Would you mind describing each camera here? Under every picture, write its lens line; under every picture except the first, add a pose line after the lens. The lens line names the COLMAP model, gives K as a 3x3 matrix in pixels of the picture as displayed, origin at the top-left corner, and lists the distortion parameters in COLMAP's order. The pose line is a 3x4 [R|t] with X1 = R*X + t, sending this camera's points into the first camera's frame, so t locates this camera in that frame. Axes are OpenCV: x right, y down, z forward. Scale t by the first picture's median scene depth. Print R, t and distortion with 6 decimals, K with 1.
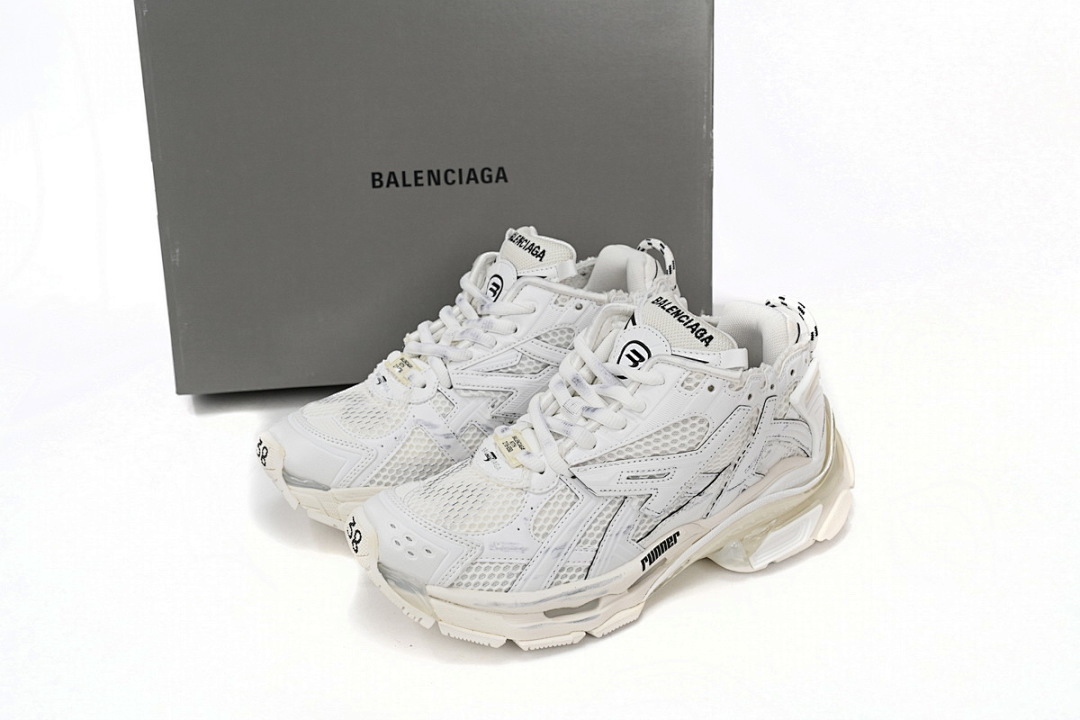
lens RADIAL K [[1179.6, 0, 540.1], [0, 1179.6, 354.3], [0, 0, 1]] dist [-0.018246, 0.000000]
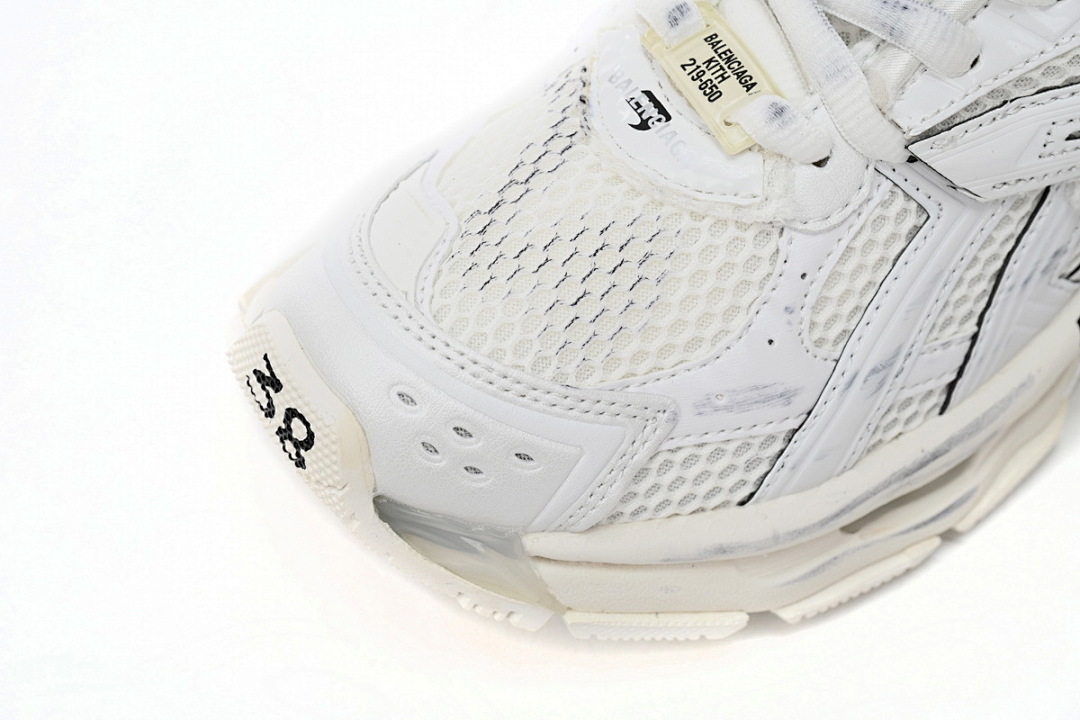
lens RADIAL K [[2373.2, 0, 538.3], [0, 2373.2, 356.7], [0, 0, 1]] dist [-0.057460, 0.000000]
pose [[0.986740, -0.136055, 0.088508, -0.143103], [0.070627, 0.850882, 0.520587, -0.203686], [-0.146139, -0.507433, 0.849209, 0.429153]]
